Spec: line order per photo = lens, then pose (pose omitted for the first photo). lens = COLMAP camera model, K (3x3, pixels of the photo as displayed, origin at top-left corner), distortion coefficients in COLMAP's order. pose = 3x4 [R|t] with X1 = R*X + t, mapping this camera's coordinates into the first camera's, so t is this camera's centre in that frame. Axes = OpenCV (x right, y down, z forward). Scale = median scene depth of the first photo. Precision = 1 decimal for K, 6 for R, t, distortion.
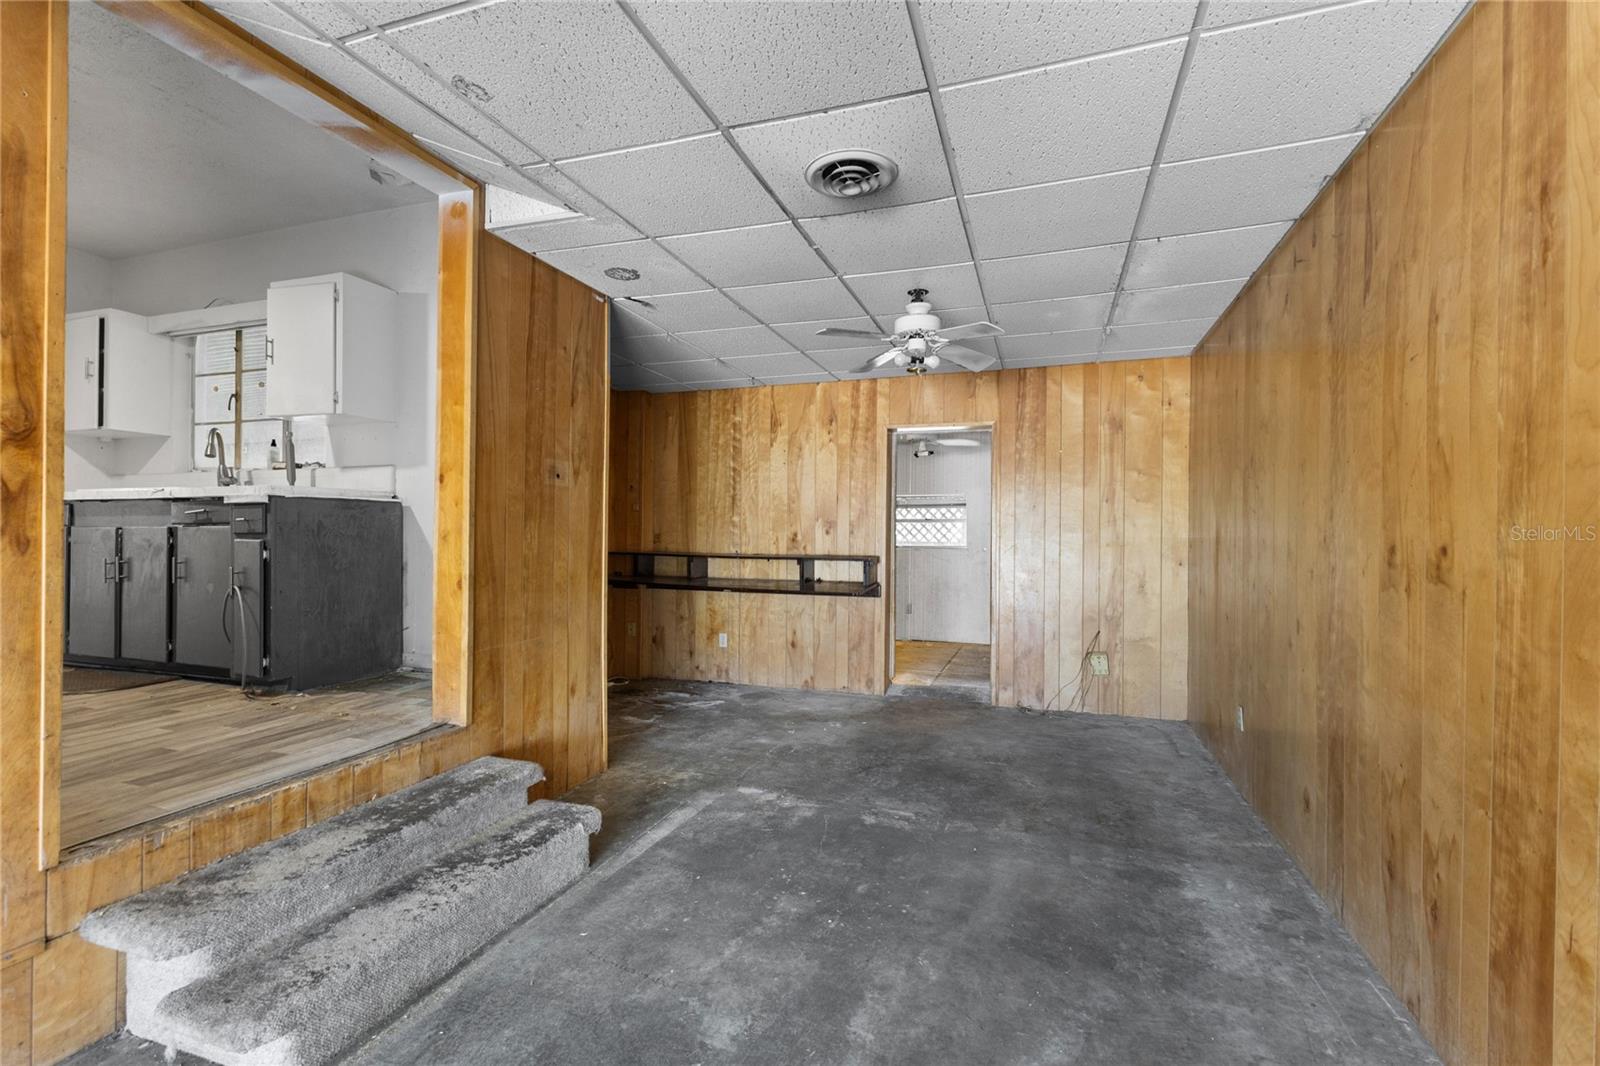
lens RADIAL K [[697.3, 0, 800.0], [0, 697.3, 533.0], [0, 0, 1]] dist [0.001493, 0.000573]
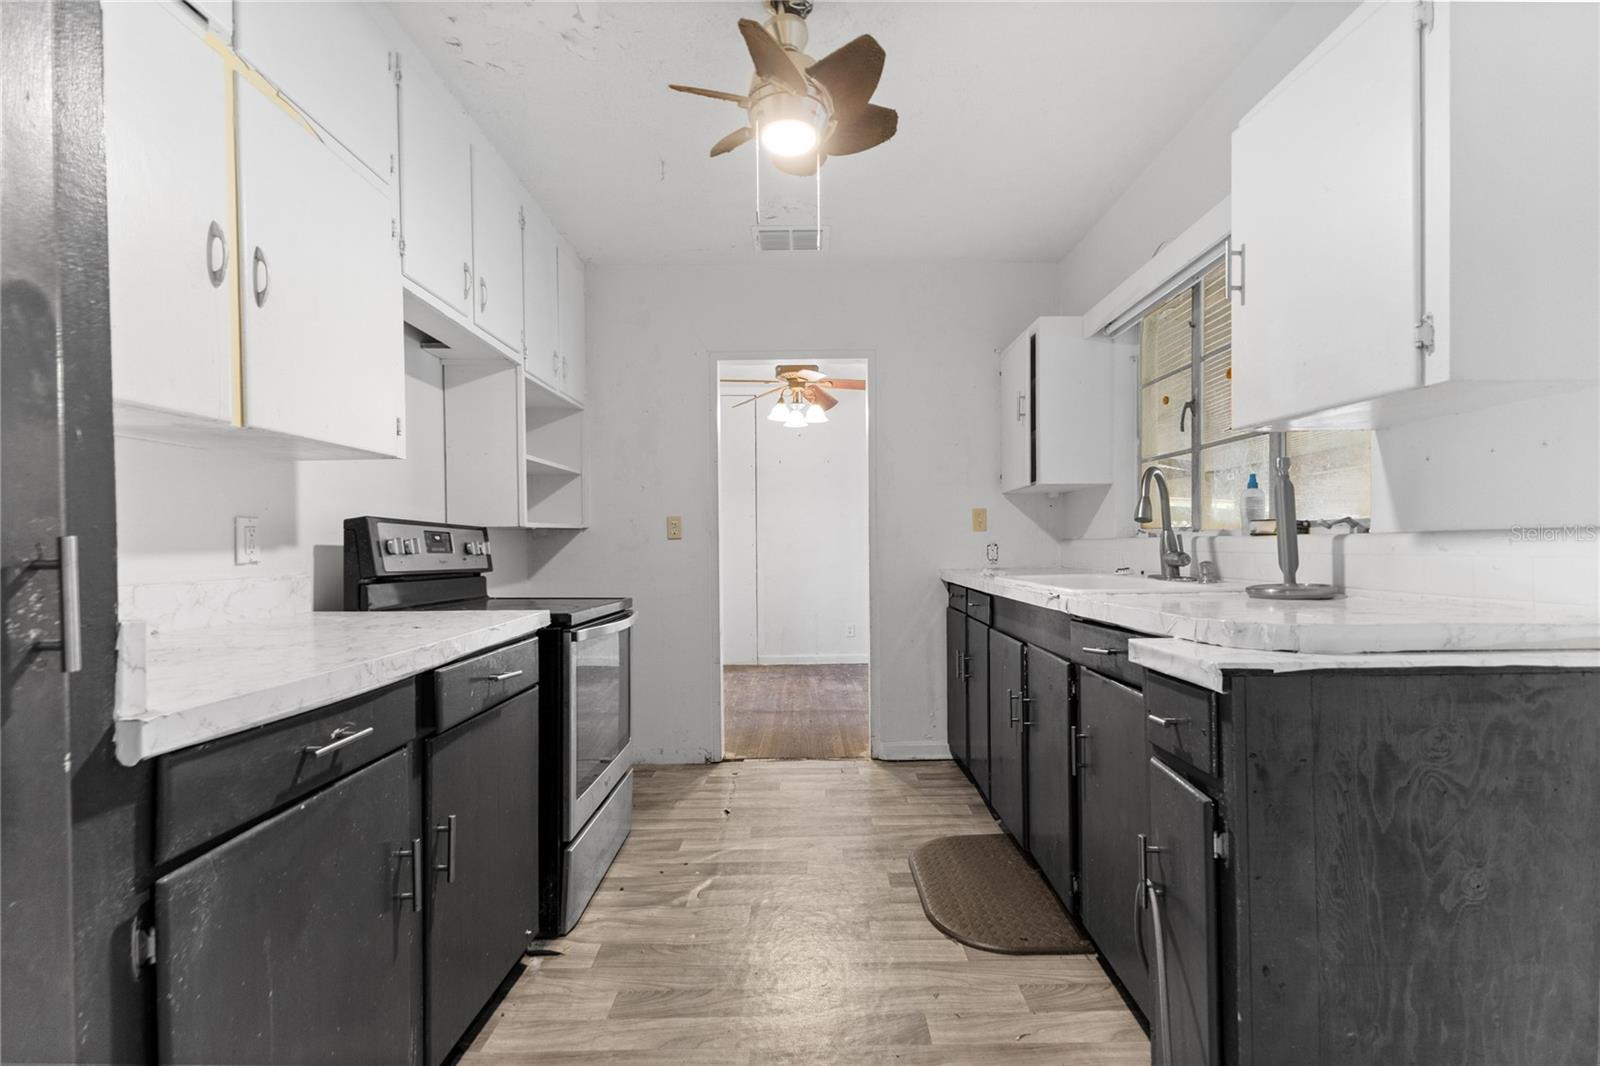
lens RADIAL K [[689.2, 0, 818.5], [0, 689.2, 556.9], [0, 0, 1]] dist [0.001567, 0.000295]
pose [[0.341330, 0.005137, -0.939930, -0.411682], [0.016950, 0.999789, 0.011620, -0.089986], [0.939791, -0.019898, 0.341171, 0.560163]]
